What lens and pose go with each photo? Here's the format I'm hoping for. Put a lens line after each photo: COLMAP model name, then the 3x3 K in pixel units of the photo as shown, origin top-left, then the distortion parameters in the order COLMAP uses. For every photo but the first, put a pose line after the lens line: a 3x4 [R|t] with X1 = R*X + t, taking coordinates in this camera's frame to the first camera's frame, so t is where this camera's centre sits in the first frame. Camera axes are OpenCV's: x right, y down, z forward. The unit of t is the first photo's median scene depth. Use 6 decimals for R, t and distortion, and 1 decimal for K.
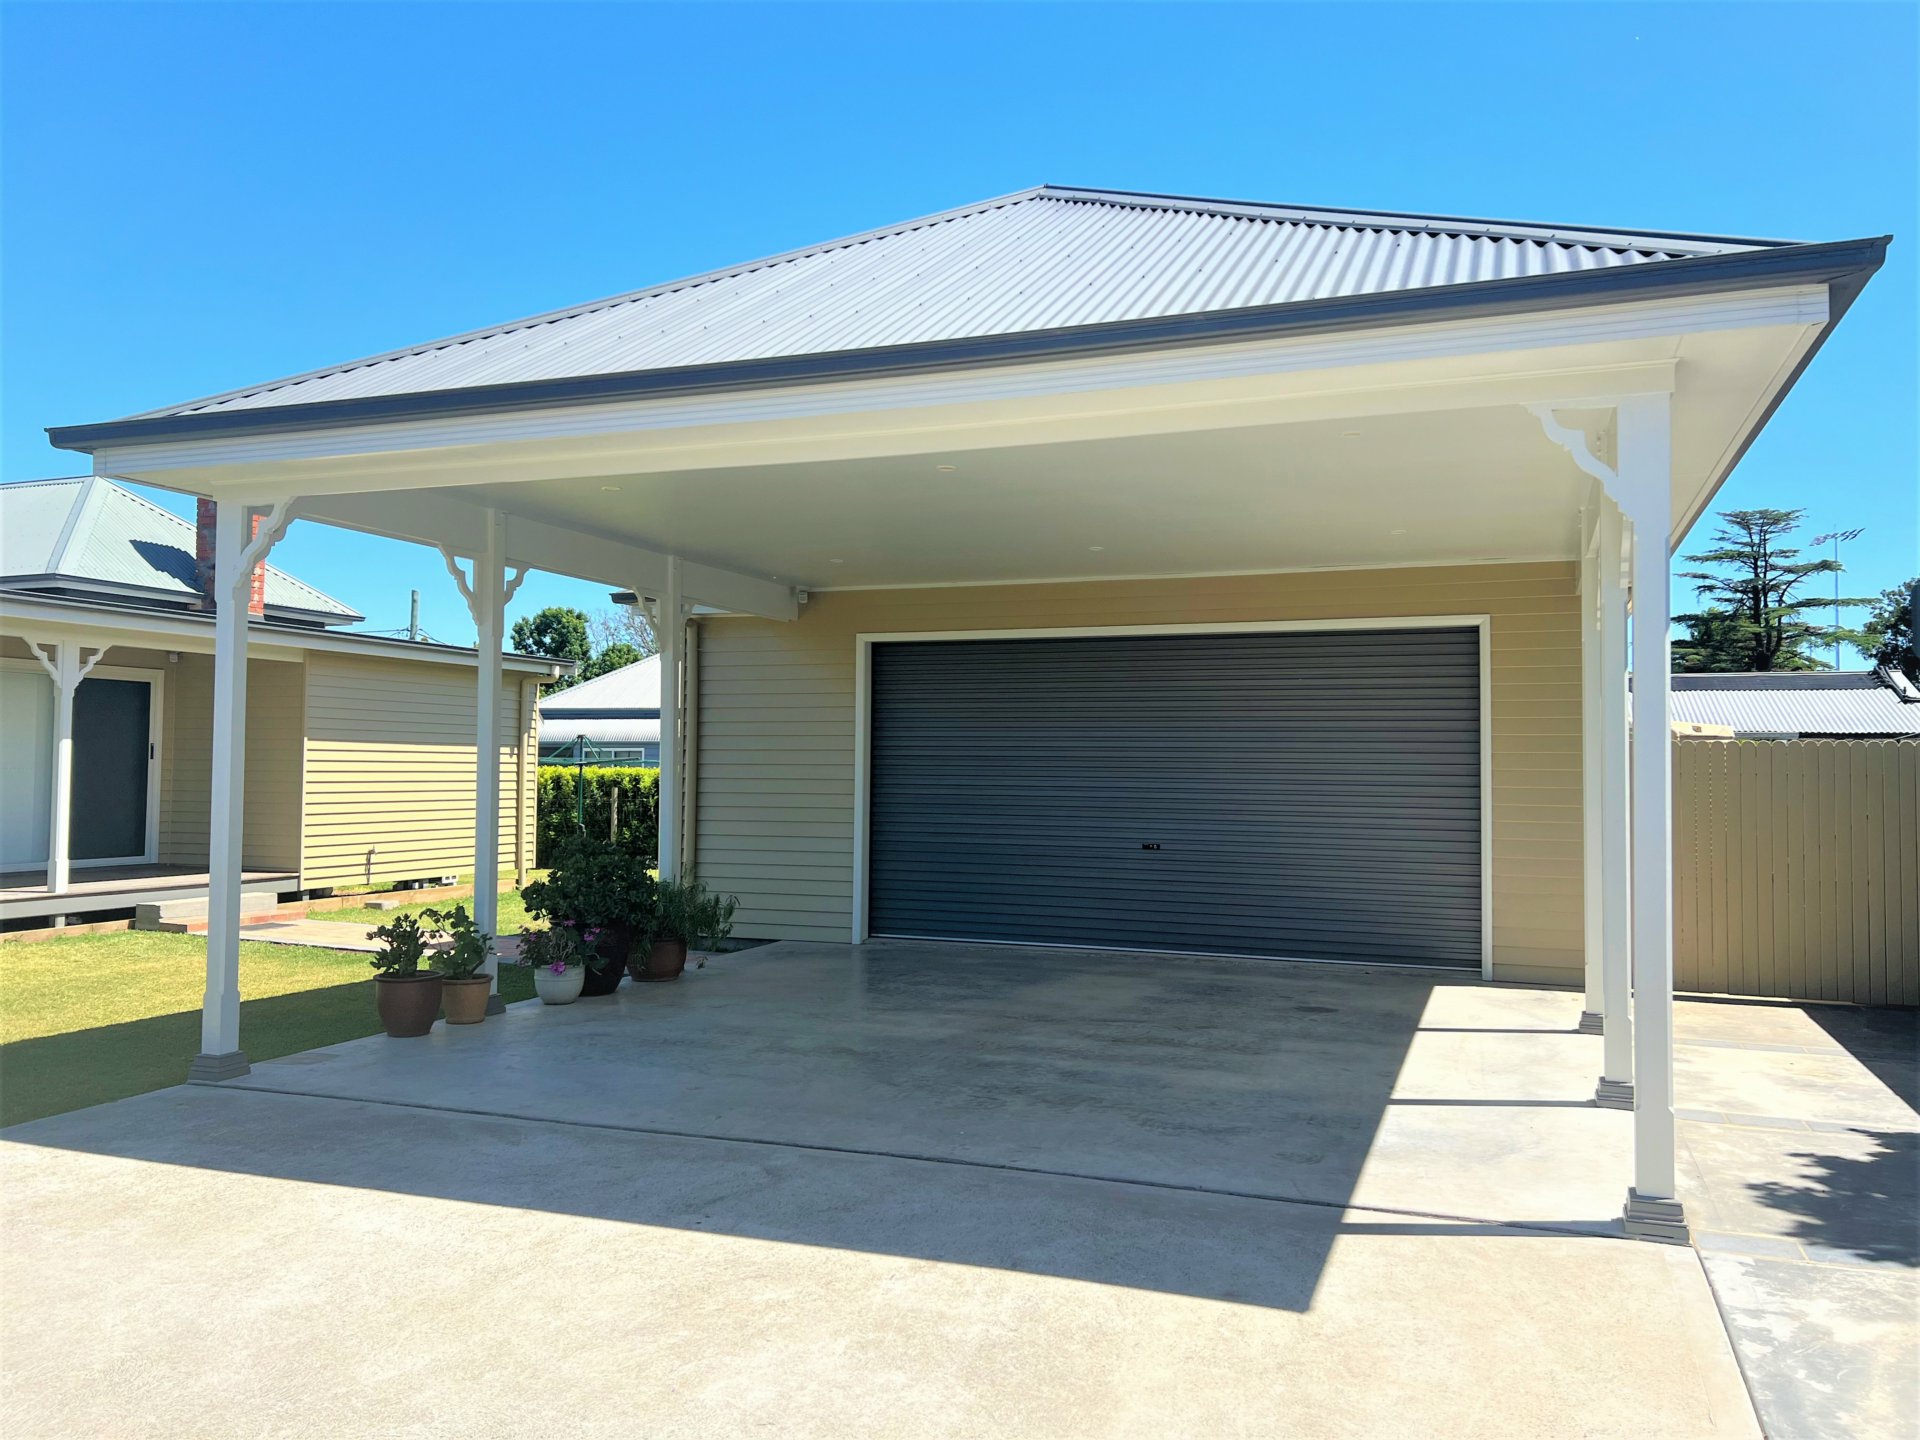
lens RADIAL K [[1446.4, 0, 963.2], [0, 1446.4, 732.2], [0, 0, 1]] dist [0.025866, -0.000360]
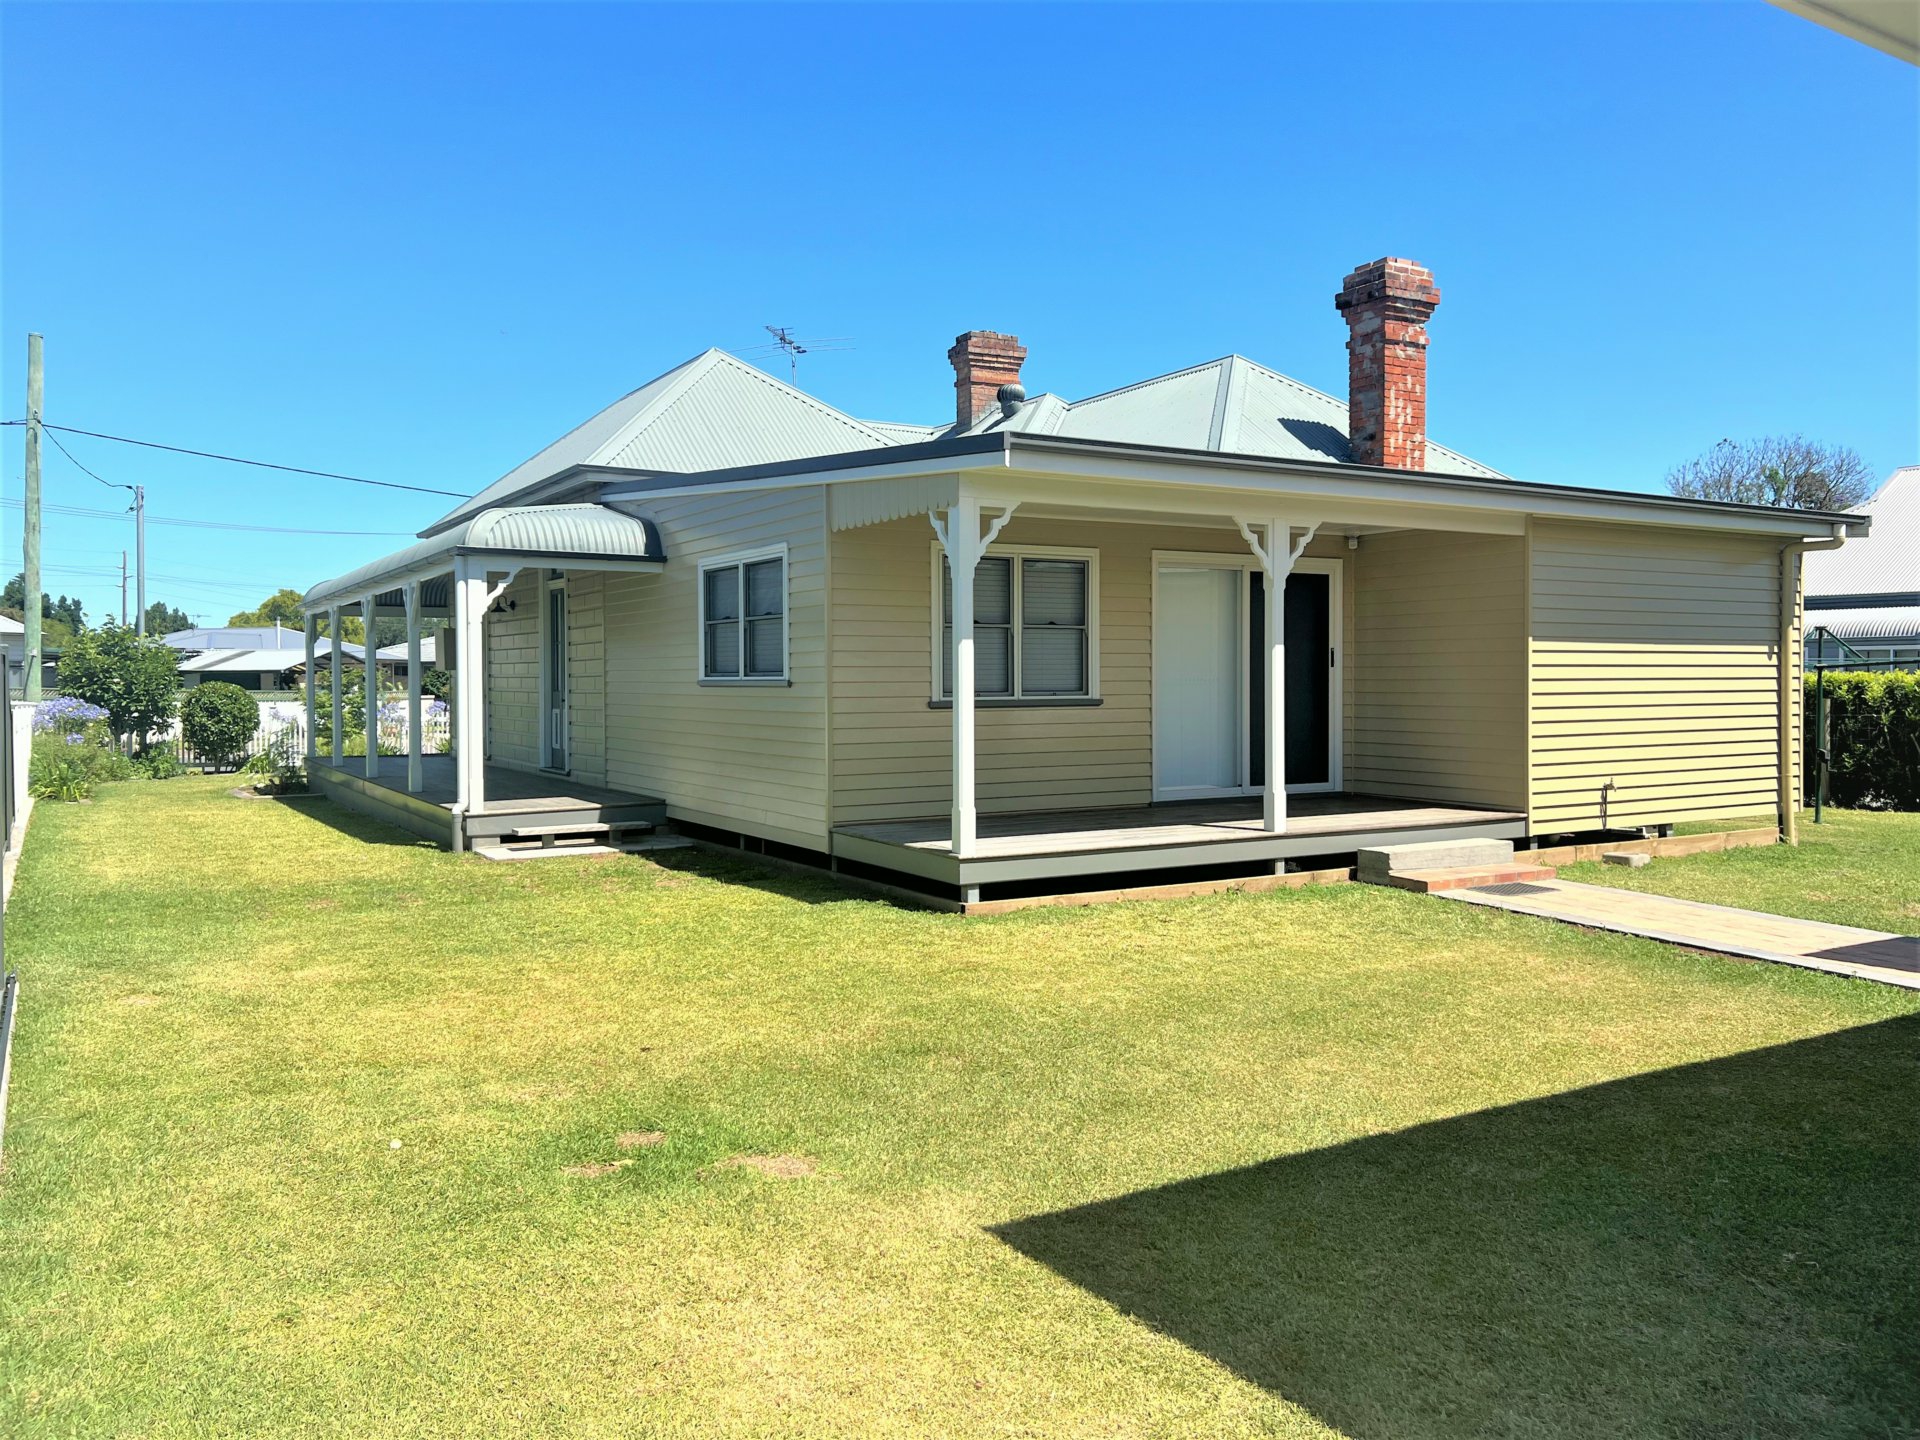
lens RADIAL K [[1446.4, 0, 957.7], [0, 1446.4, 712.7], [0, 0, 1]] dist [0.025866, -0.000360]
pose [[0.792675, 0.005427, -0.609620, -0.226823], [0.024802, 0.998845, 0.041142, 0.005665], [0.609140, -0.047732, 0.791625, 0.217603]]
